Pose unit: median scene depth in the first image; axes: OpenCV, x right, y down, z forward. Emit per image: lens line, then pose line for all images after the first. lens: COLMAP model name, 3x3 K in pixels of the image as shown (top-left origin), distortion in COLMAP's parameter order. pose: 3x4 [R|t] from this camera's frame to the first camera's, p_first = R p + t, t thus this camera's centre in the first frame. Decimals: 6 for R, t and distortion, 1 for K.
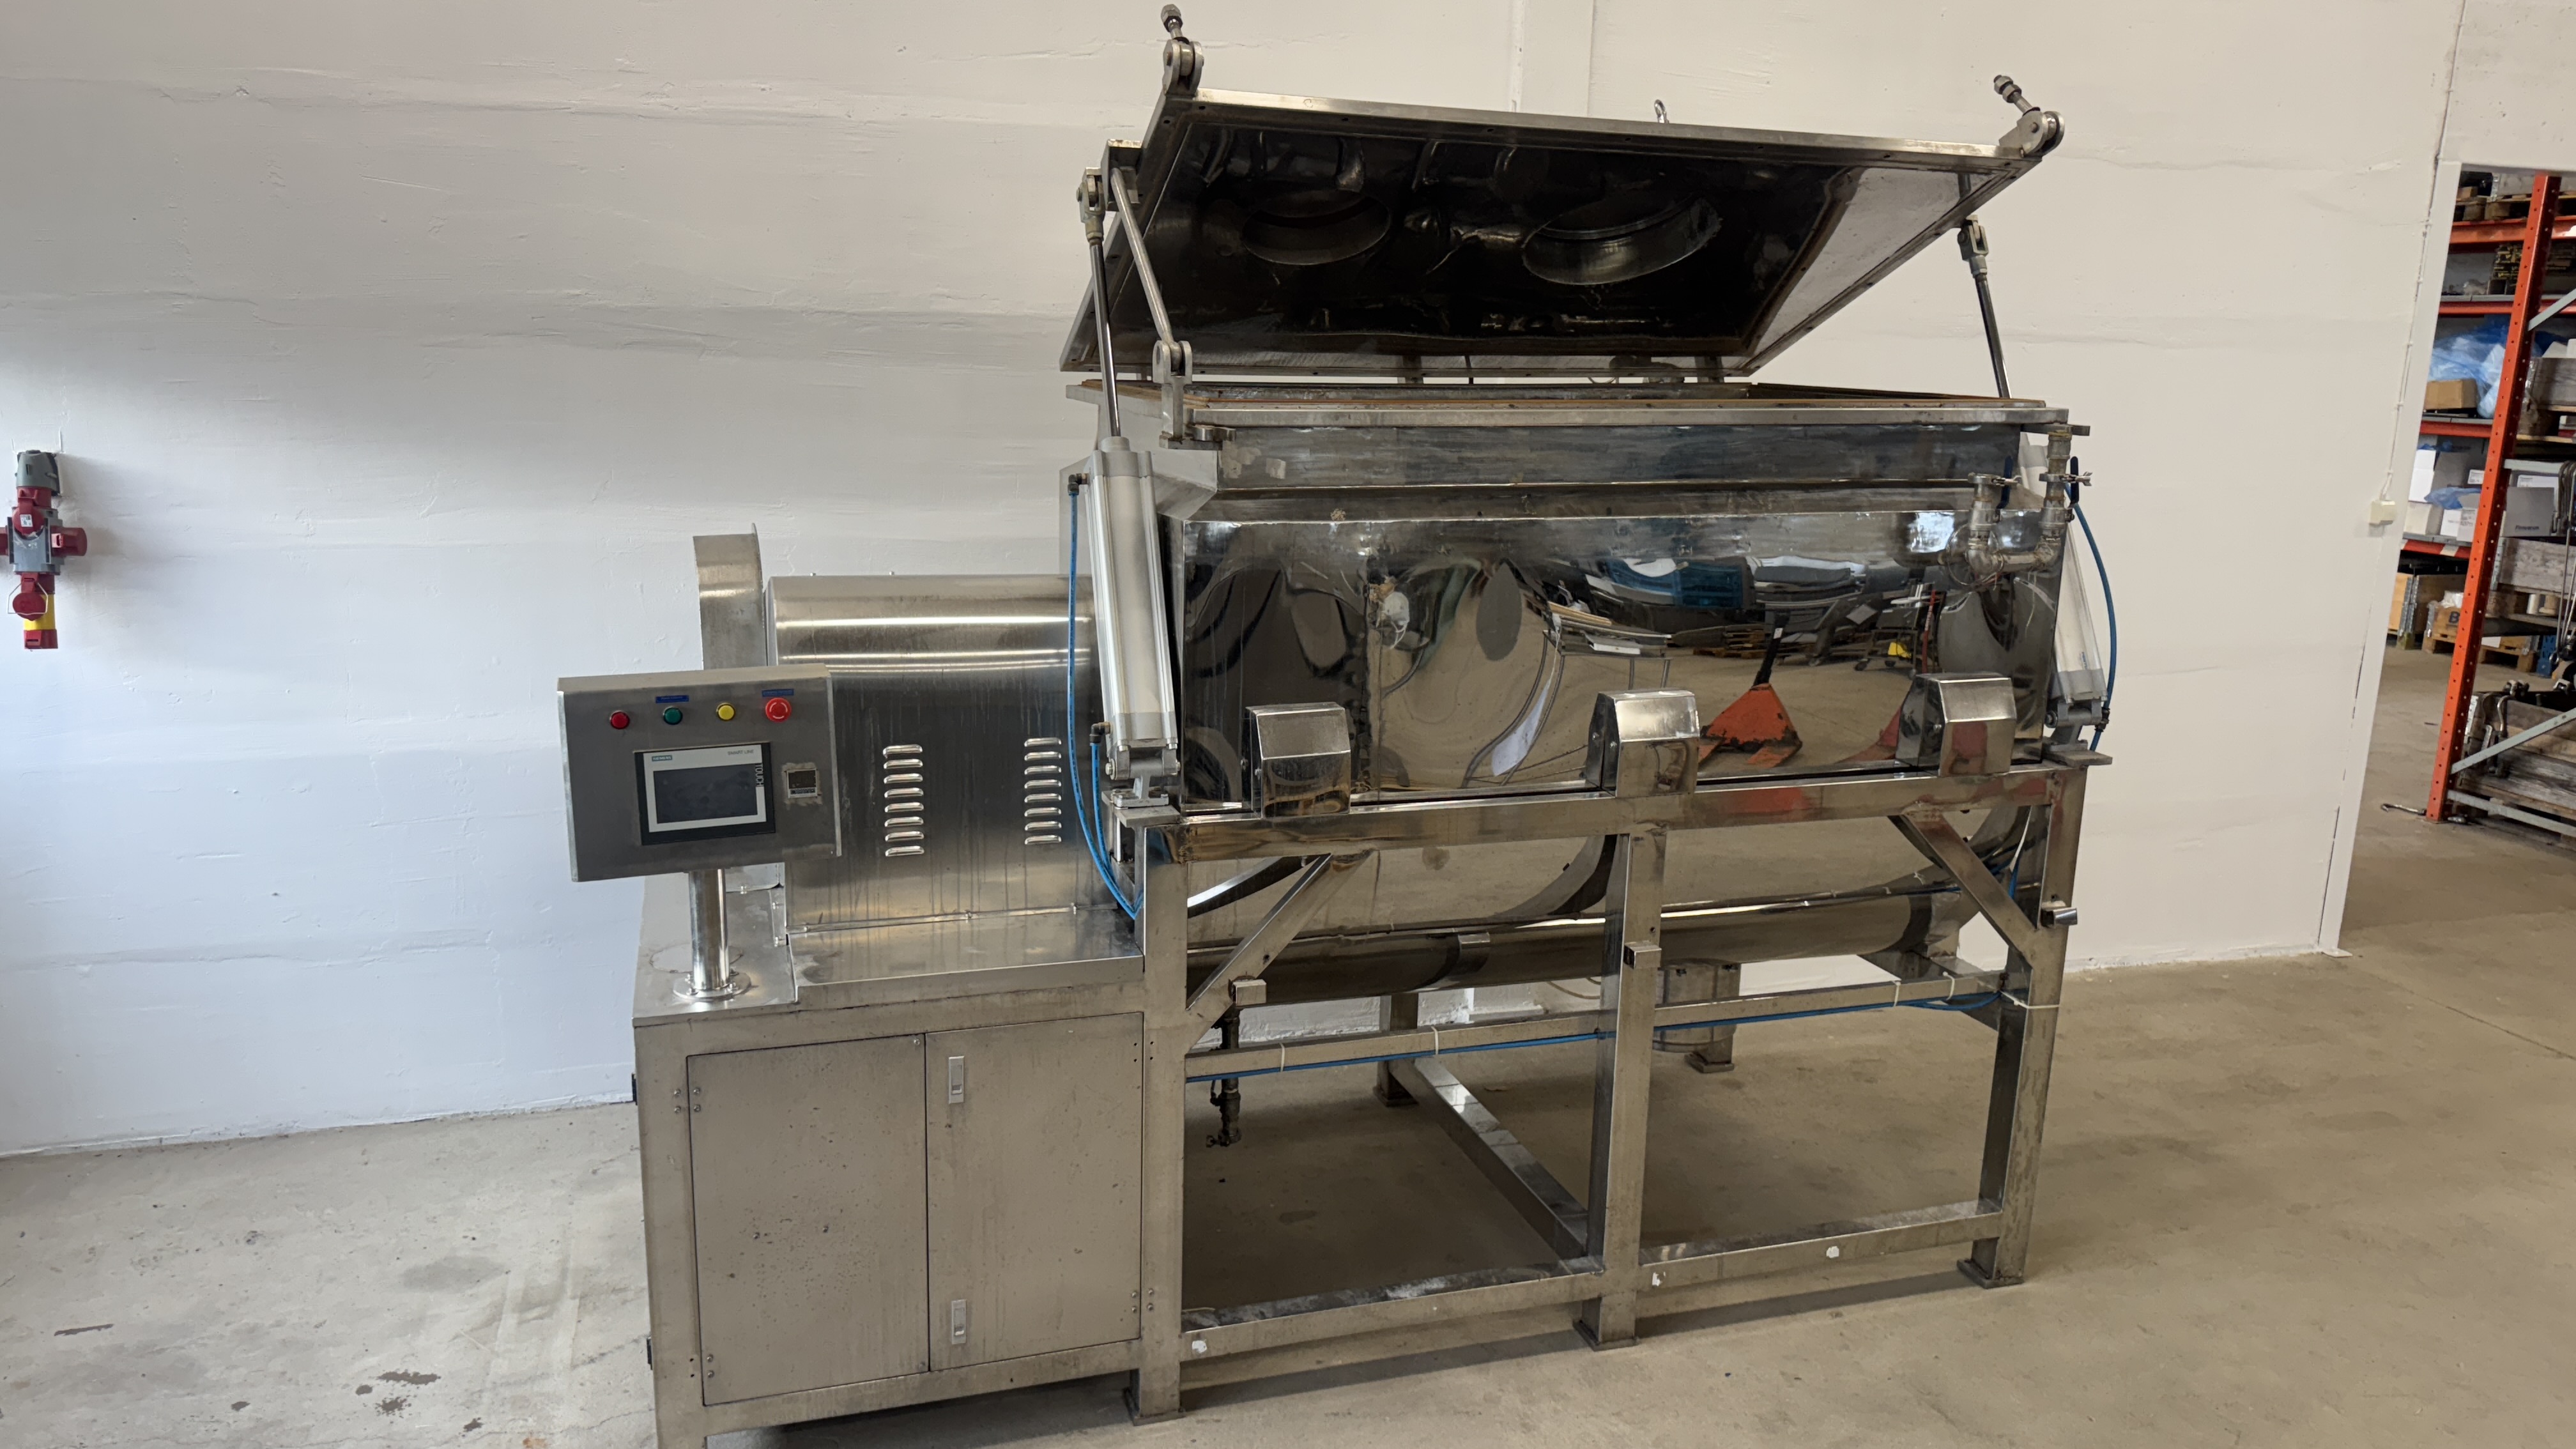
lens RADIAL K [[1840.8, 0, 1283.6], [0, 1840.8, 758.9], [0, 0, 1]] dist [0.046526, -0.060305]
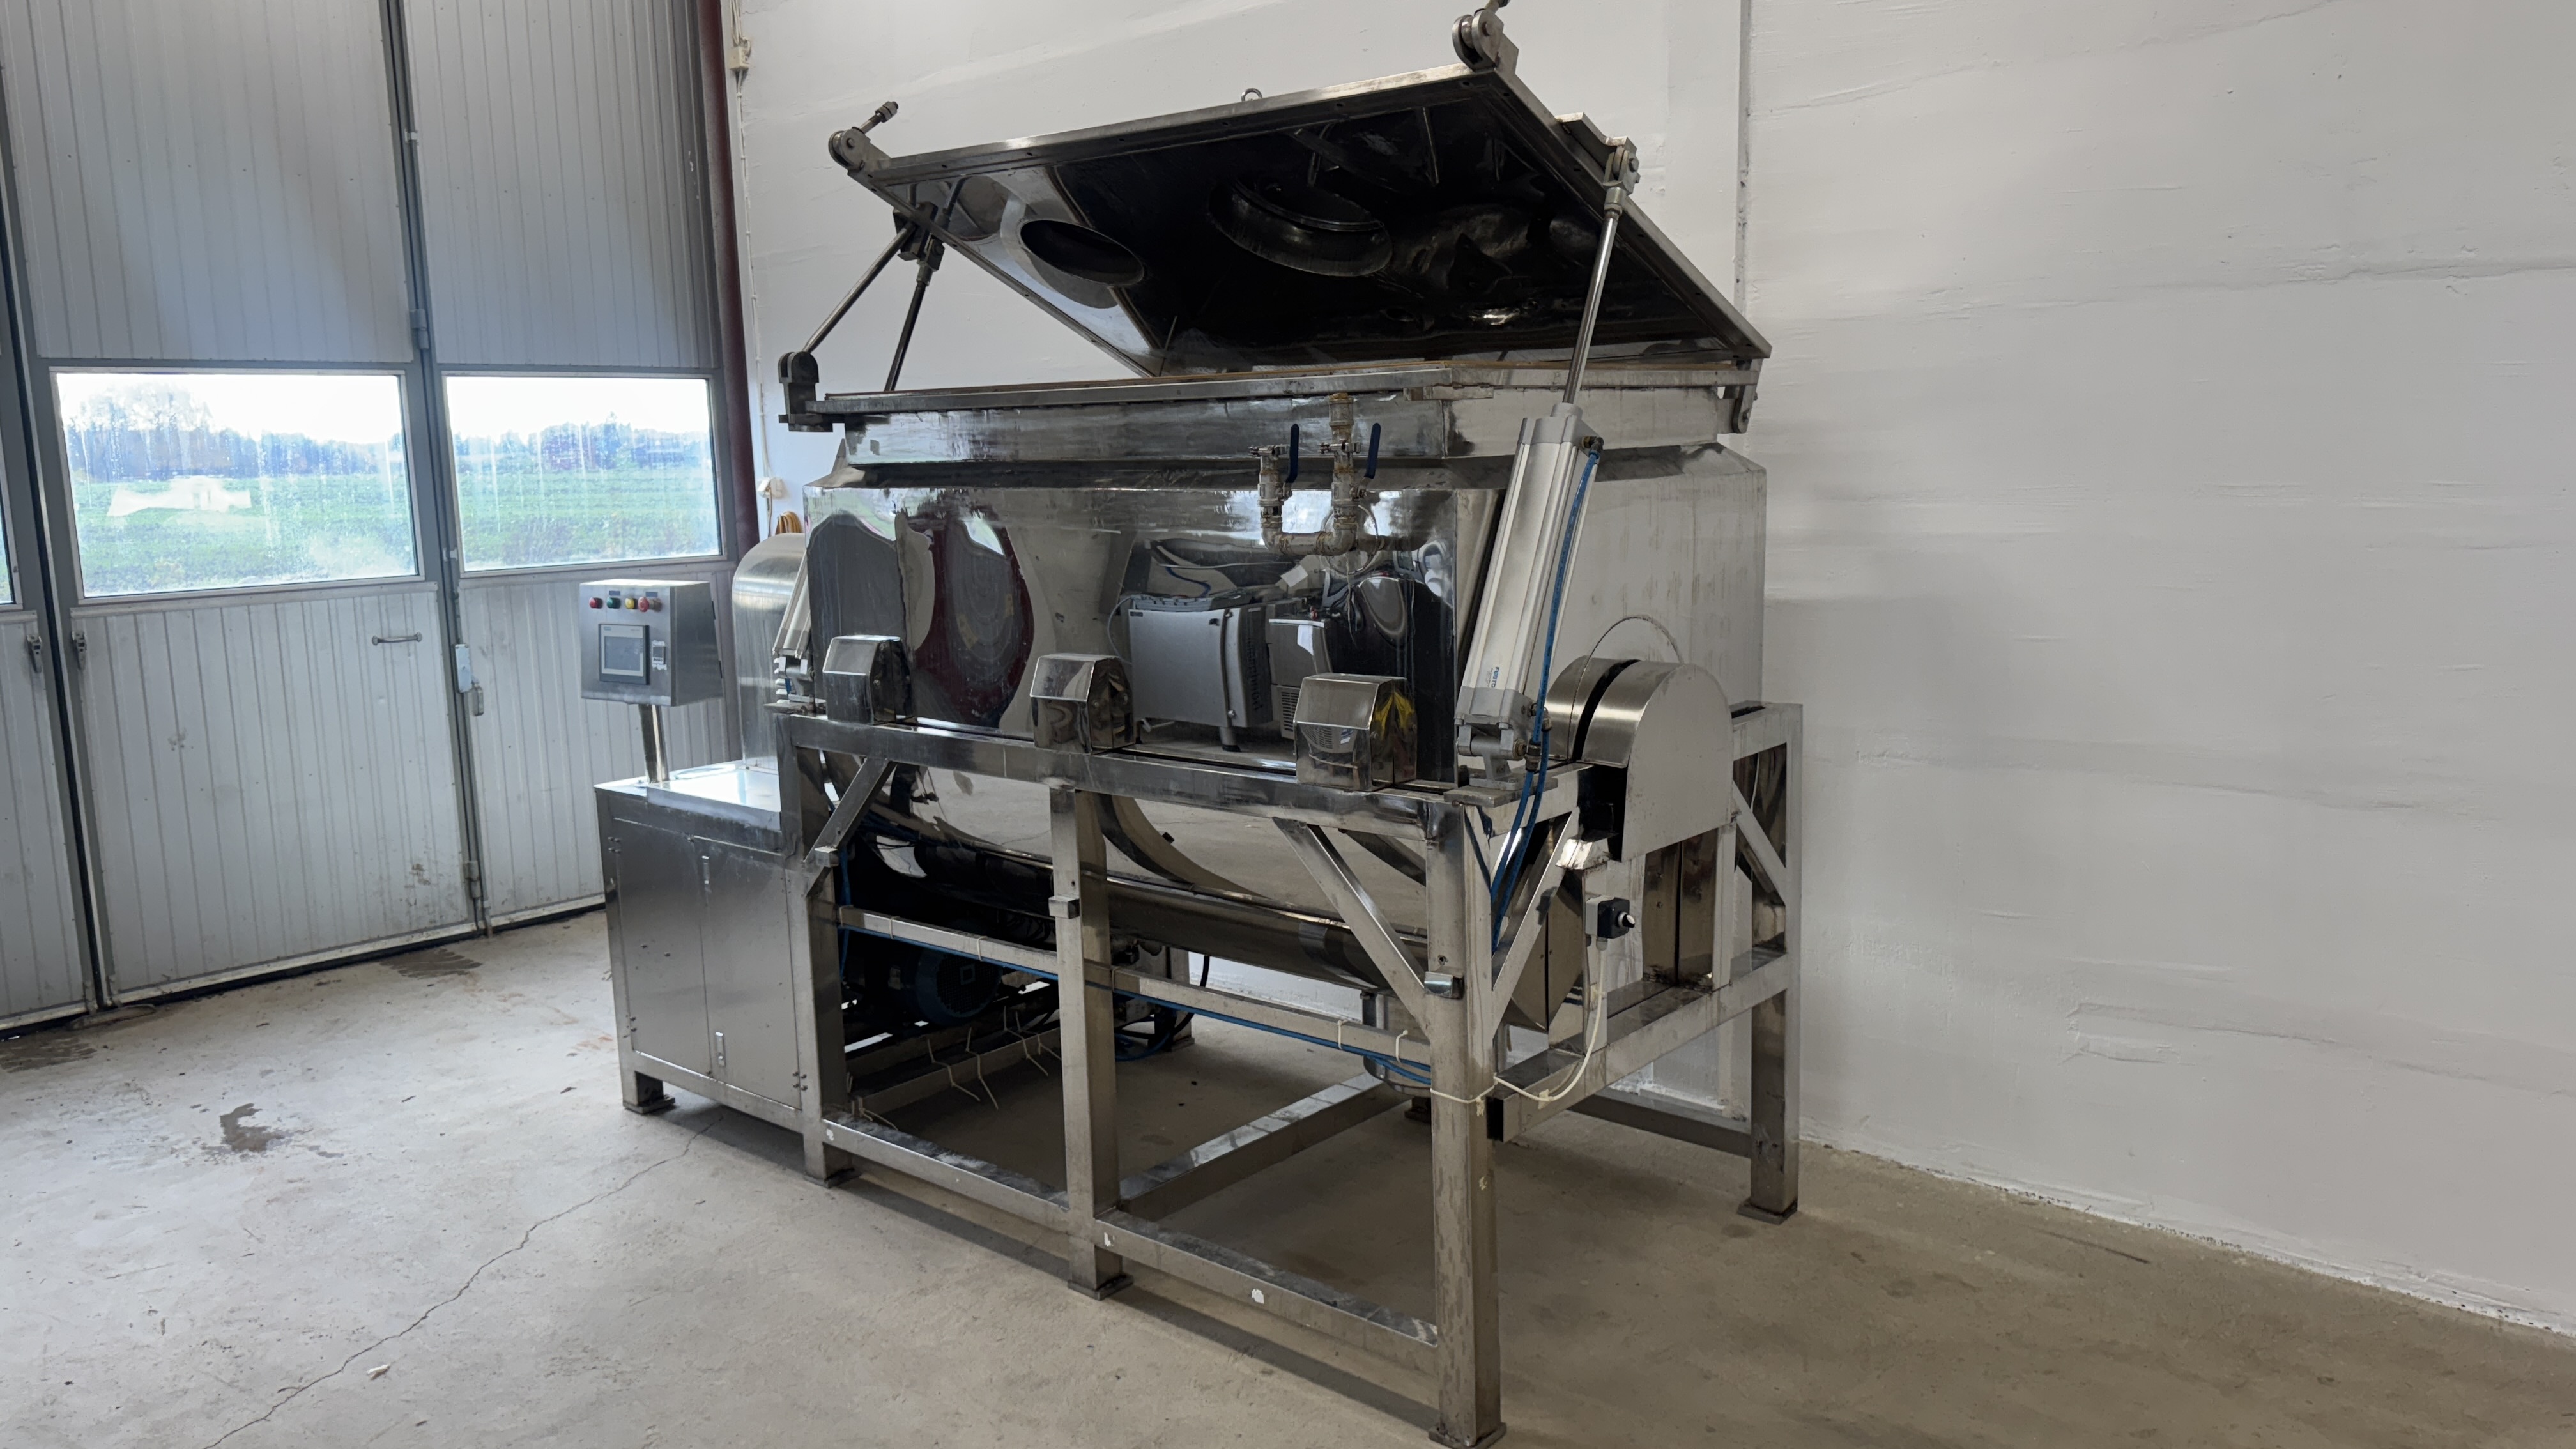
lens RADIAL K [[1840.8, 0, 1285.7], [0, 1840.8, 725.6], [0, 0, 1]] dist [0.046526, -0.060305]
pose [[0.532244, 0.106119, -0.839914, 1.072046], [-0.165005, 0.986089, 0.020026, -0.034974], [0.830355, 0.127931, 0.542351, 0.490627]]
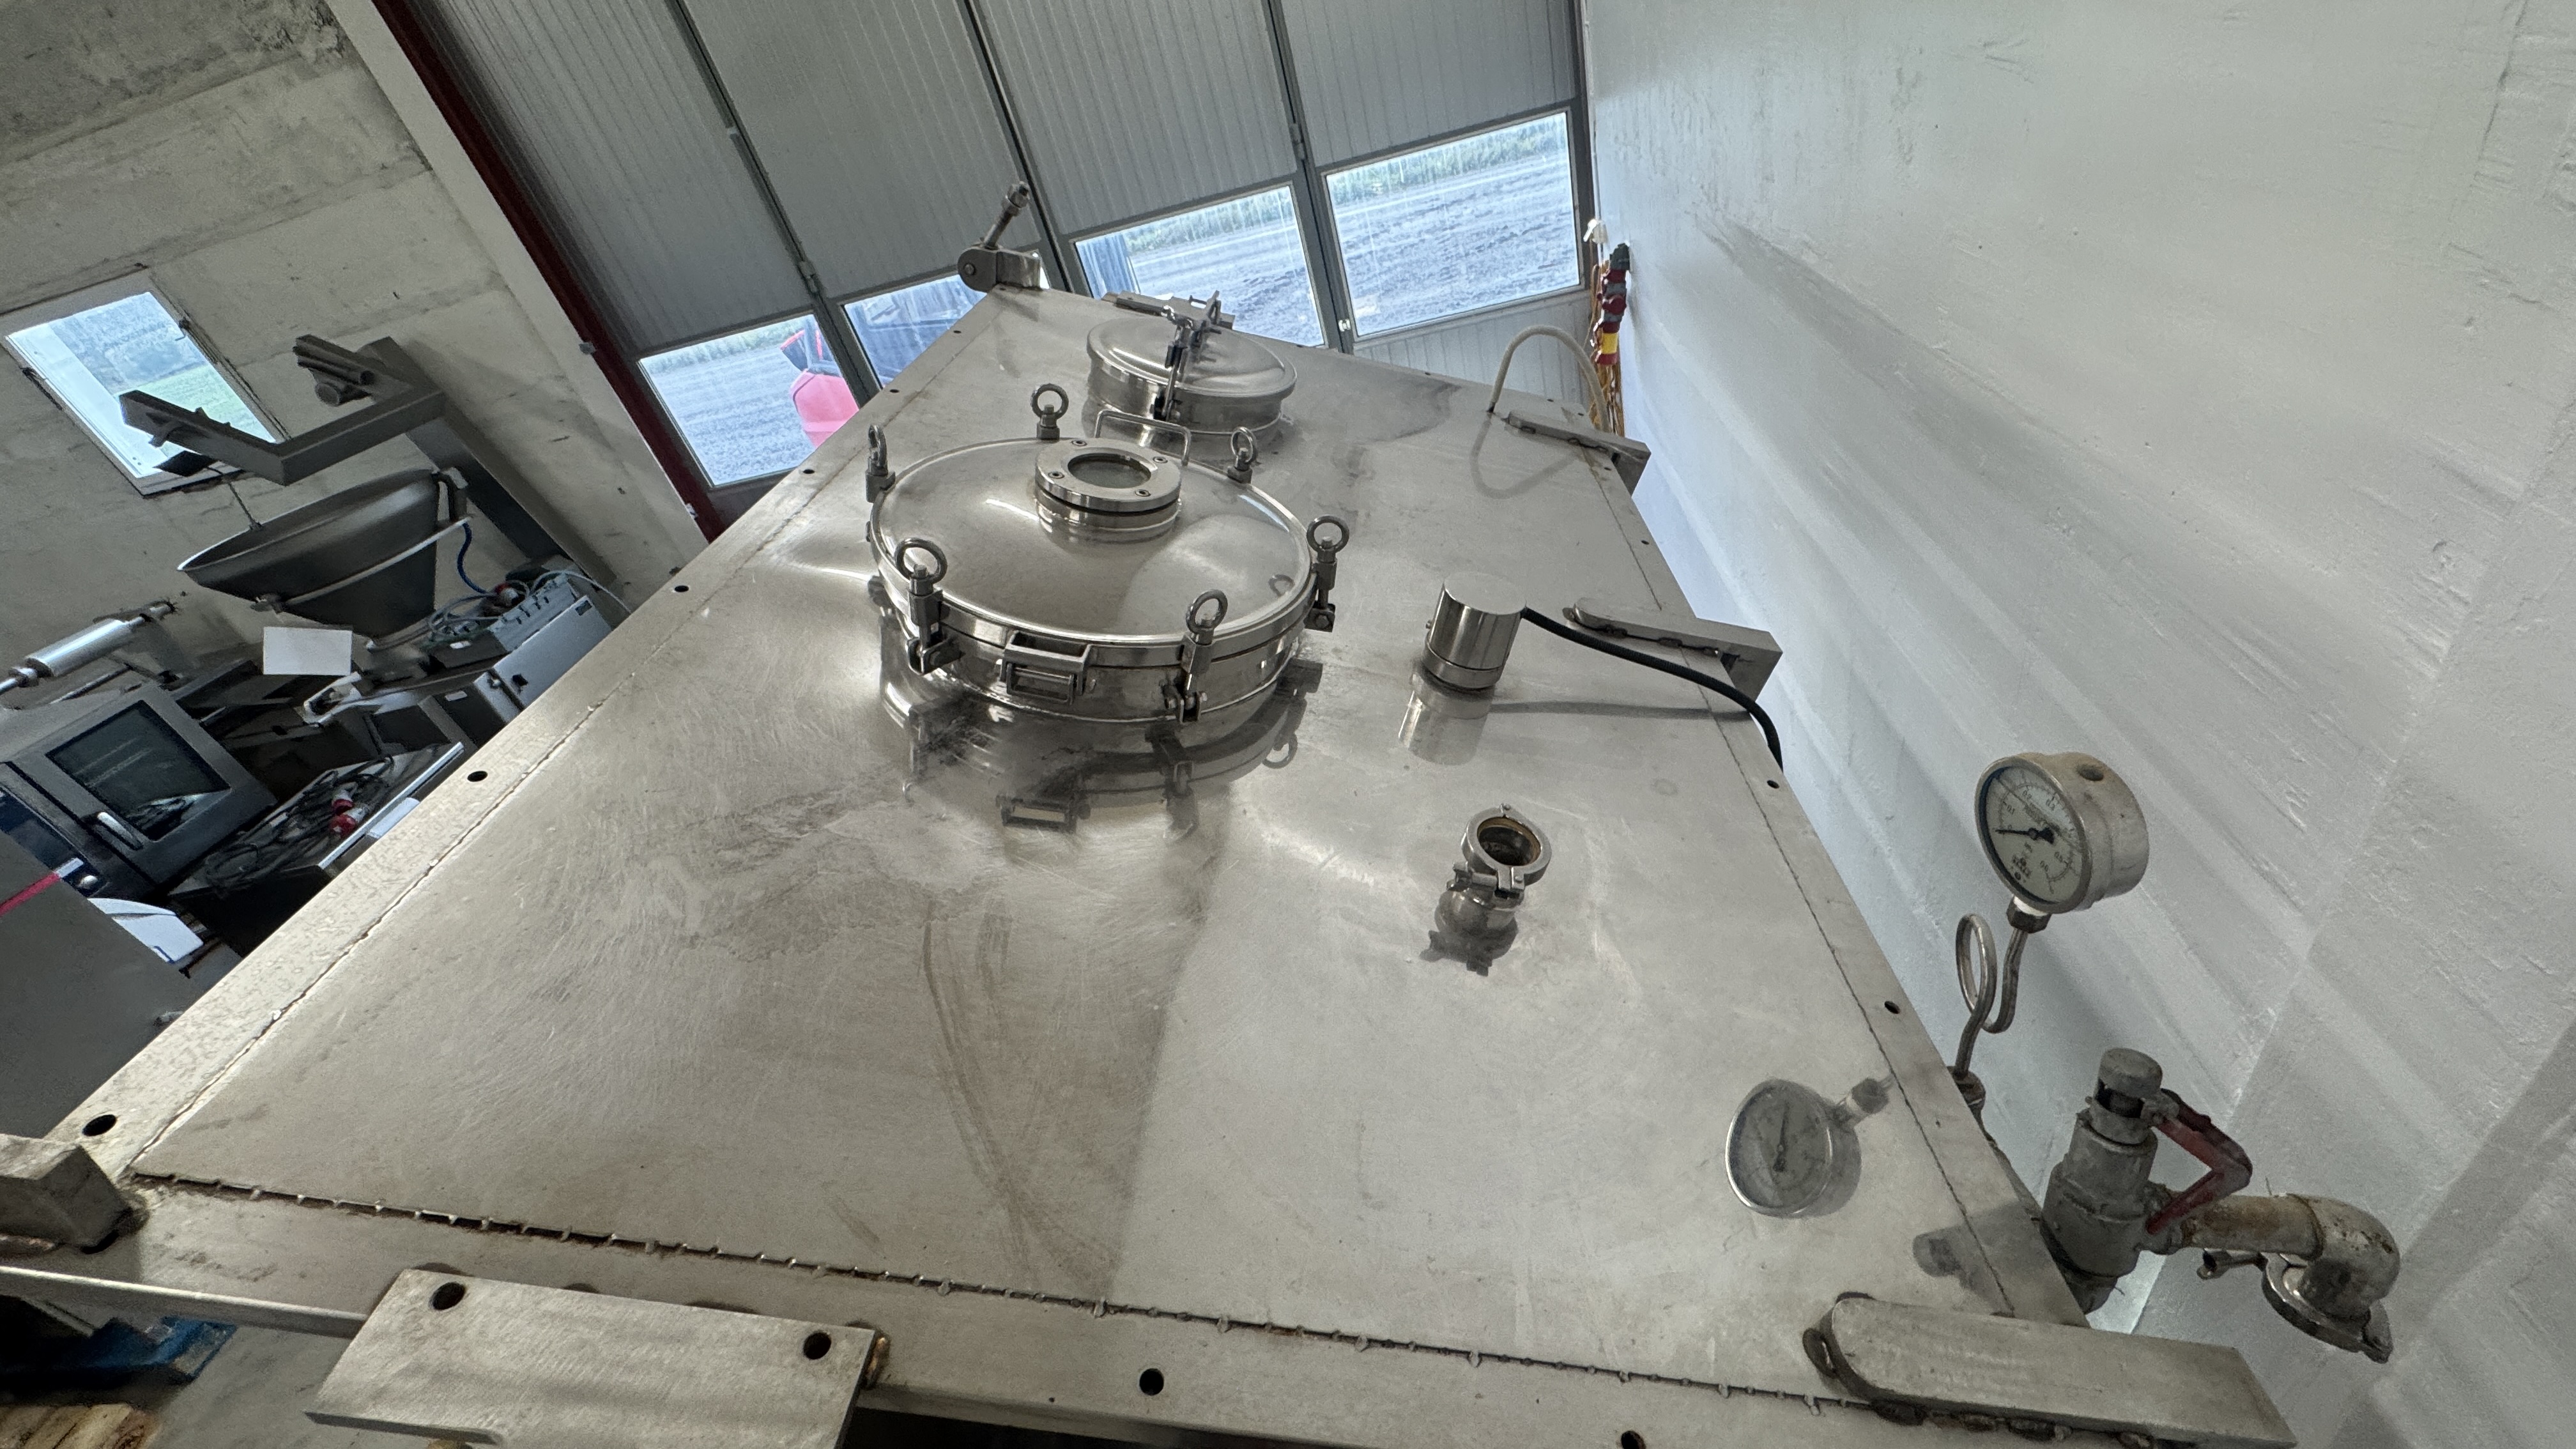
lens RADIAL K [[1029.2, 0, 1286.4], [0, 1029.2, 727.8], [0, 0, 1]] dist [-0.001353, -0.000371]
pose [[-0.330644, 0.593485, -0.733792, 0.397555], [0.021413, 0.782041, 0.622859, -0.444729], [0.943513, 0.190232, -0.271285, 1.151541]]
